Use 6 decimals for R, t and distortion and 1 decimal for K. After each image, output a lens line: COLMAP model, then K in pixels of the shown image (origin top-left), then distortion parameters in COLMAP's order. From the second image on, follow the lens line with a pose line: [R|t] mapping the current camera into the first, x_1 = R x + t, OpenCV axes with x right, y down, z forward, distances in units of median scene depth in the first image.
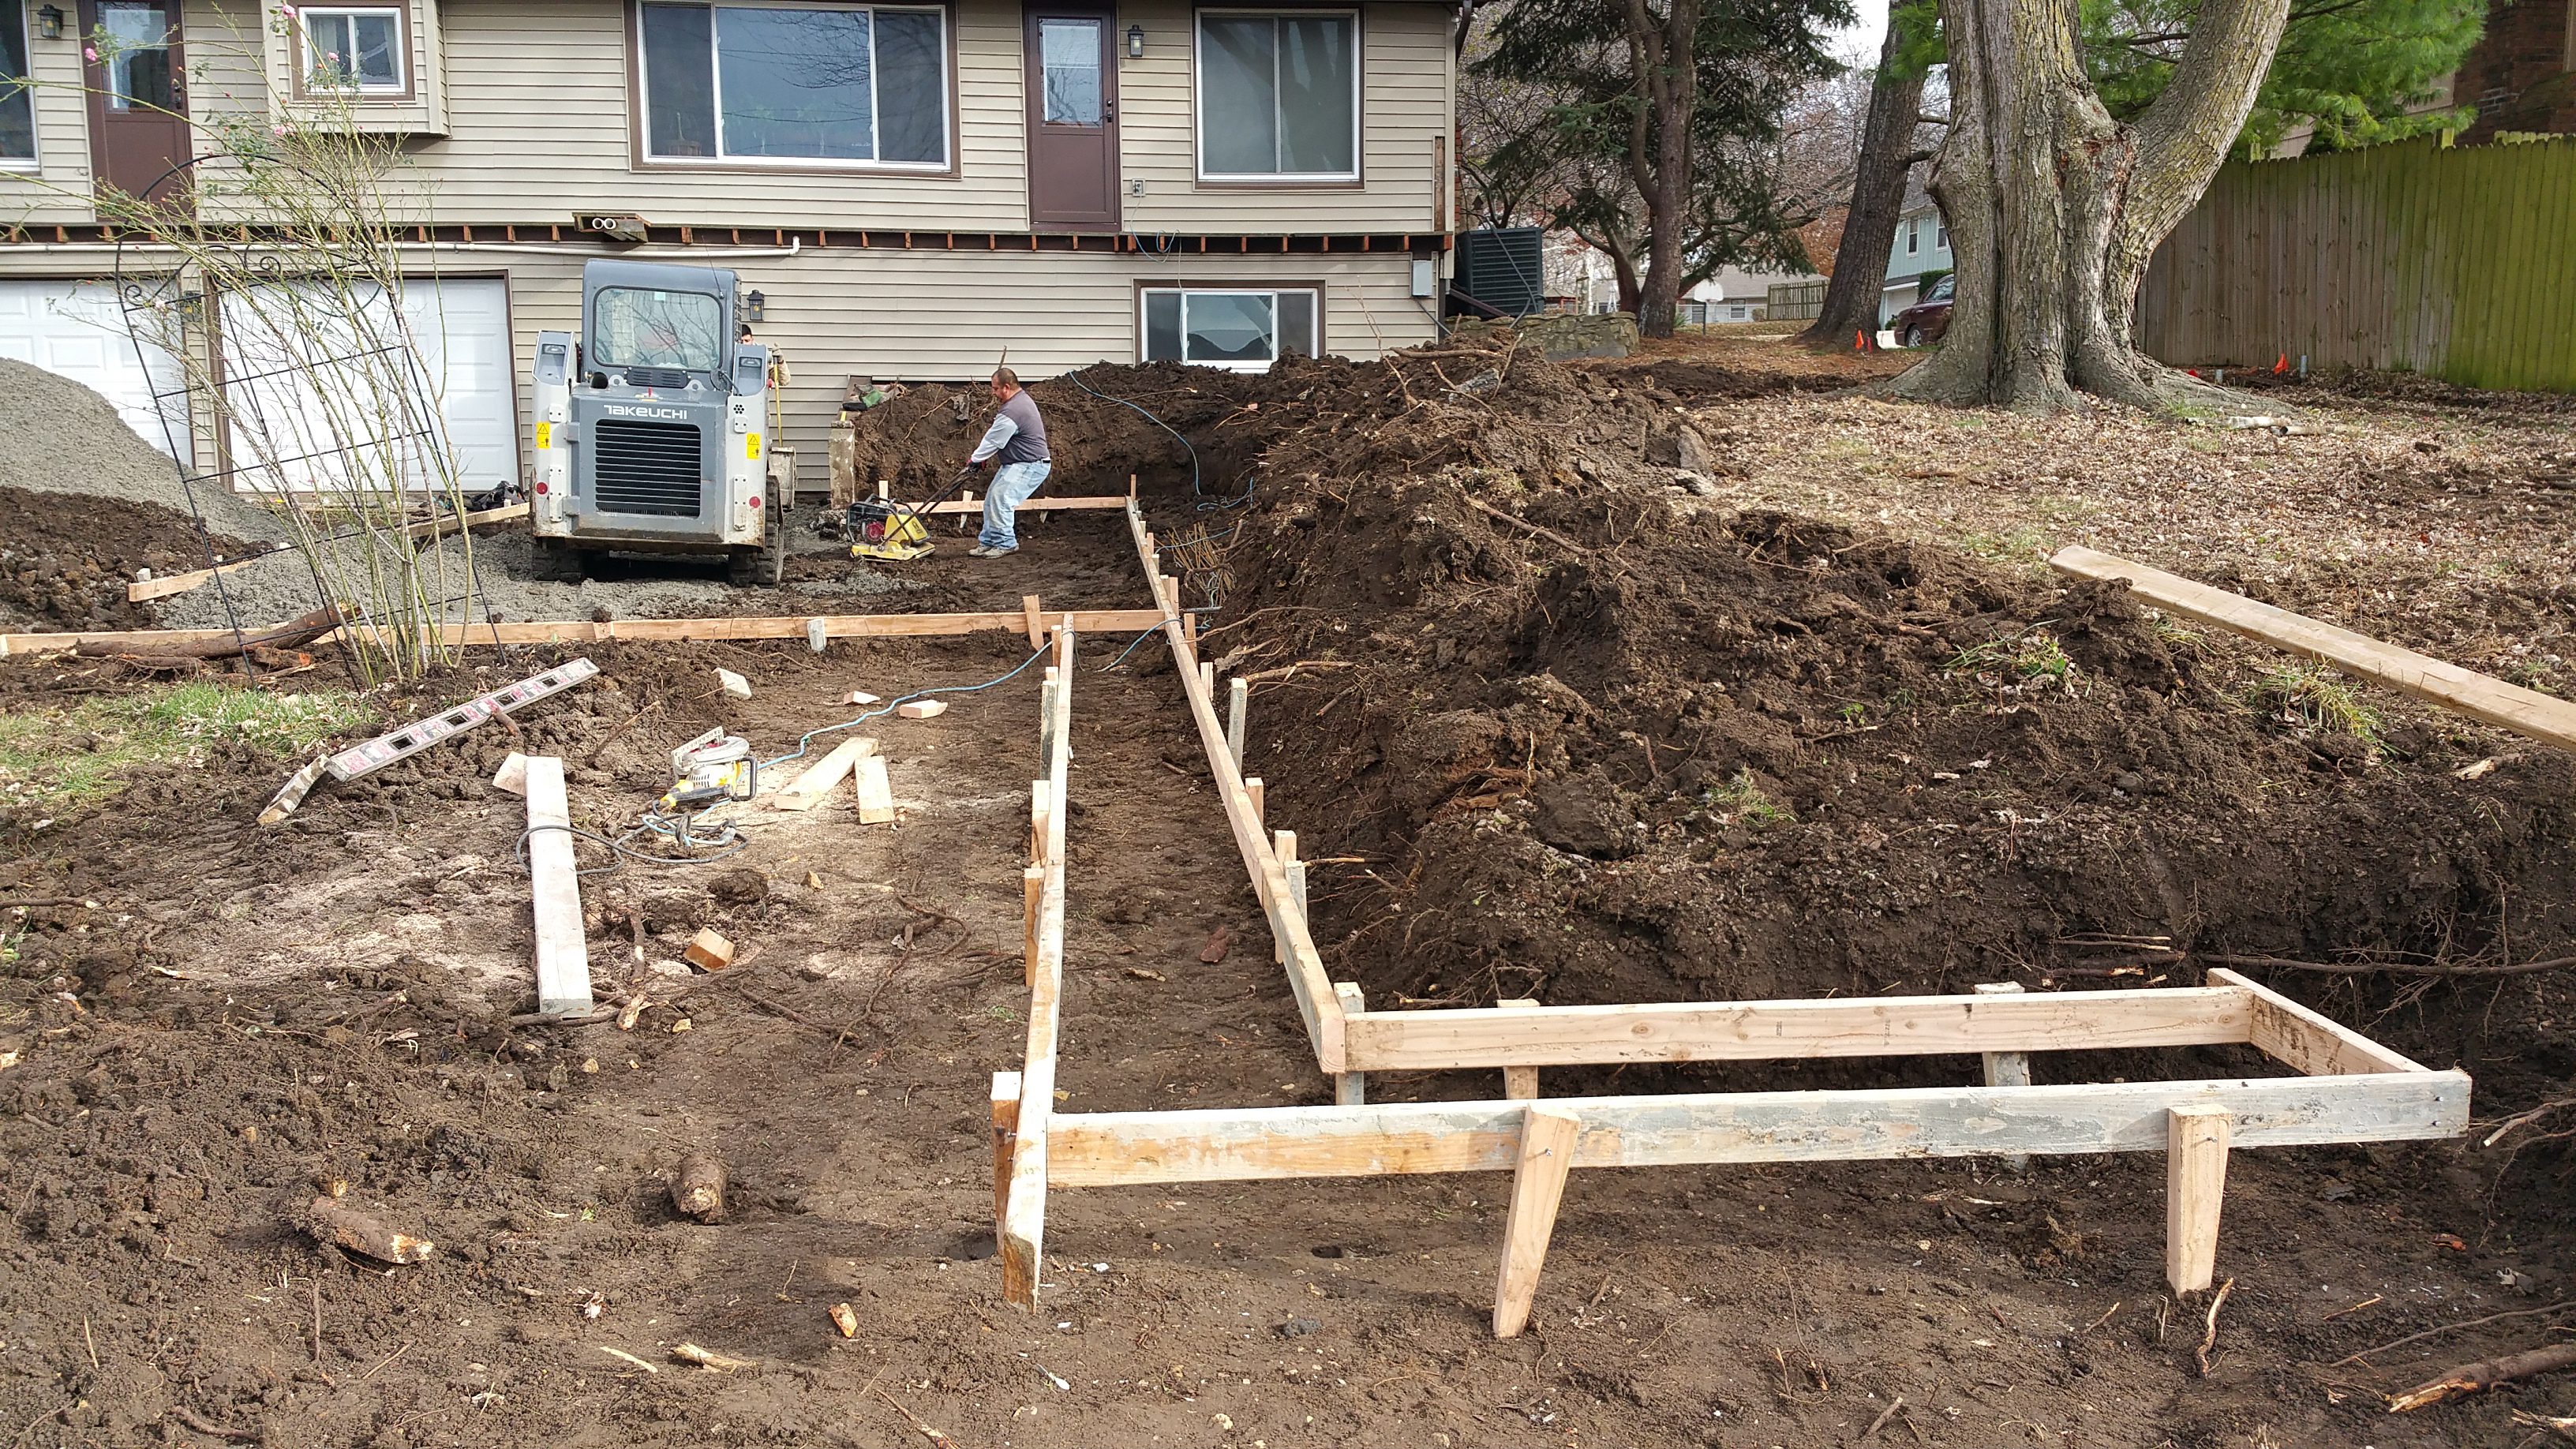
lens RADIAL K [[2131.9, 0, 1318.7], [0, 2131.9, 786.2], [0, 0, 1]] dist [0.048786, -0.097922]
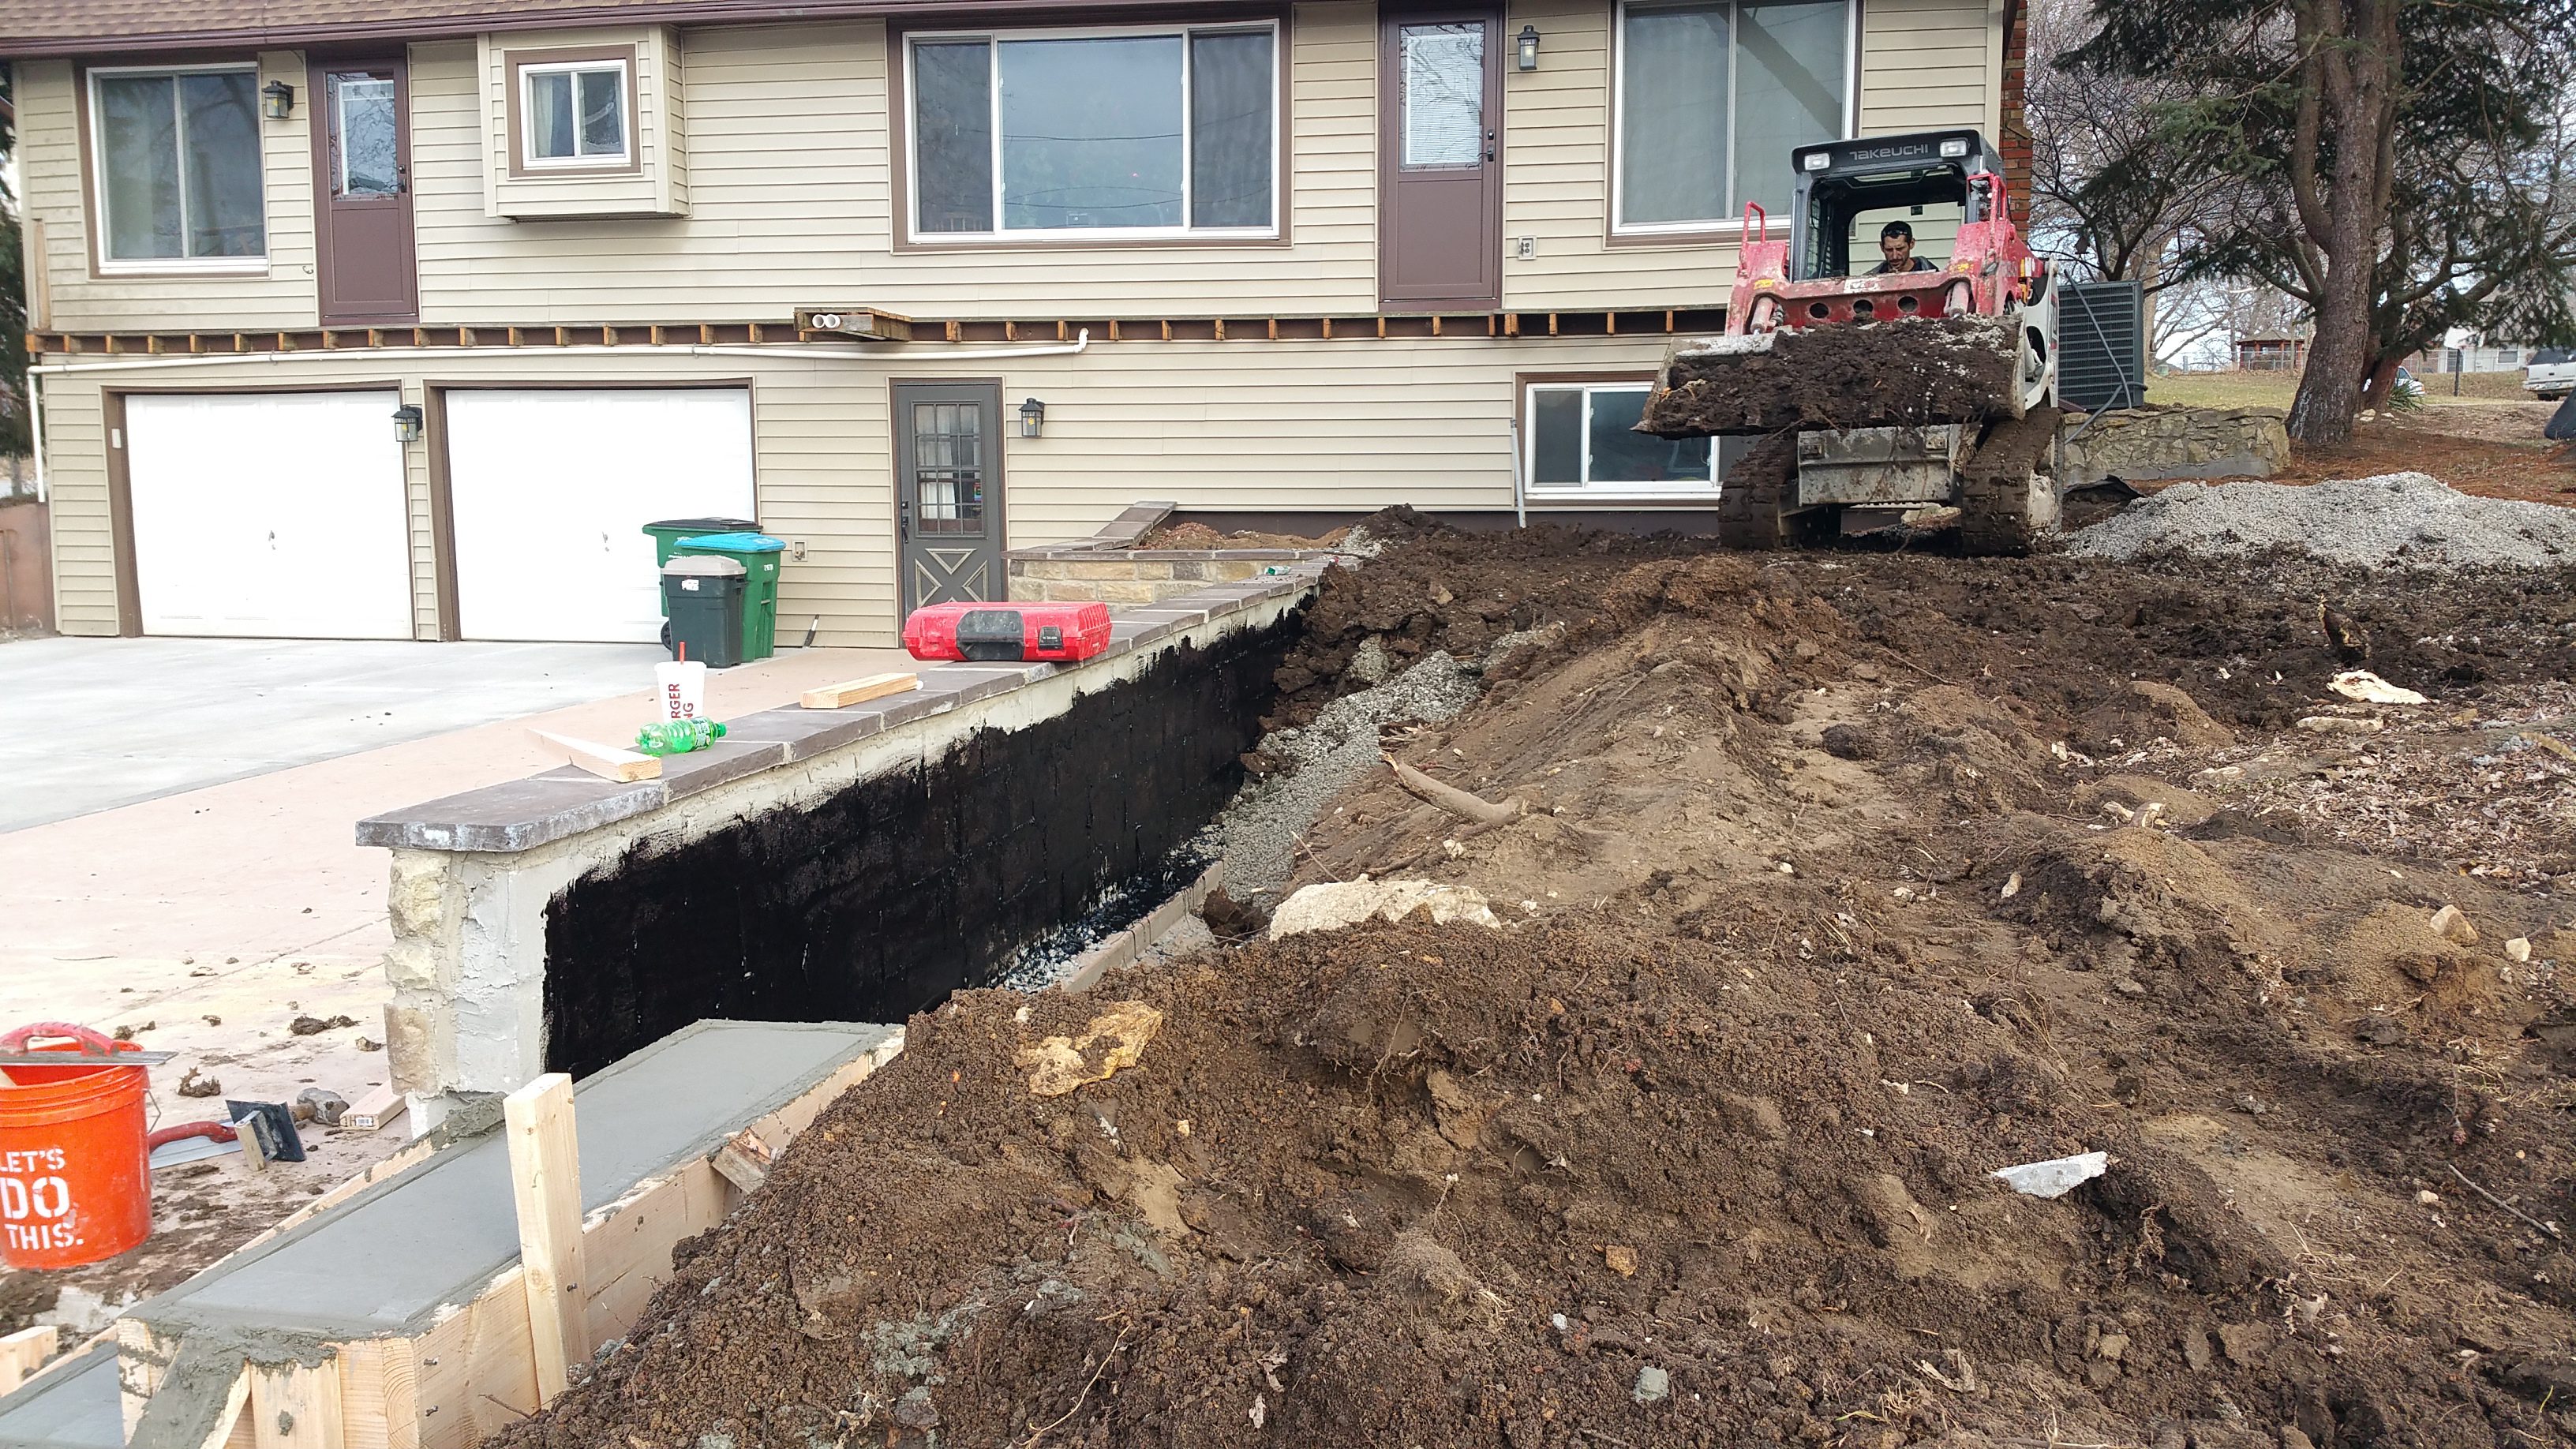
lens RADIAL K [[2050.5, 0, 1310.9], [0, 2050.5, 757.0], [0, 0, 1]] dist [0.064864, -0.114874]
pose [[0.950832, 0.039463, -0.307183, 0.068399], [-0.051991, 0.998112, -0.032705, -0.081768], [0.305313, 0.047068, 0.951088, 0.324881]]
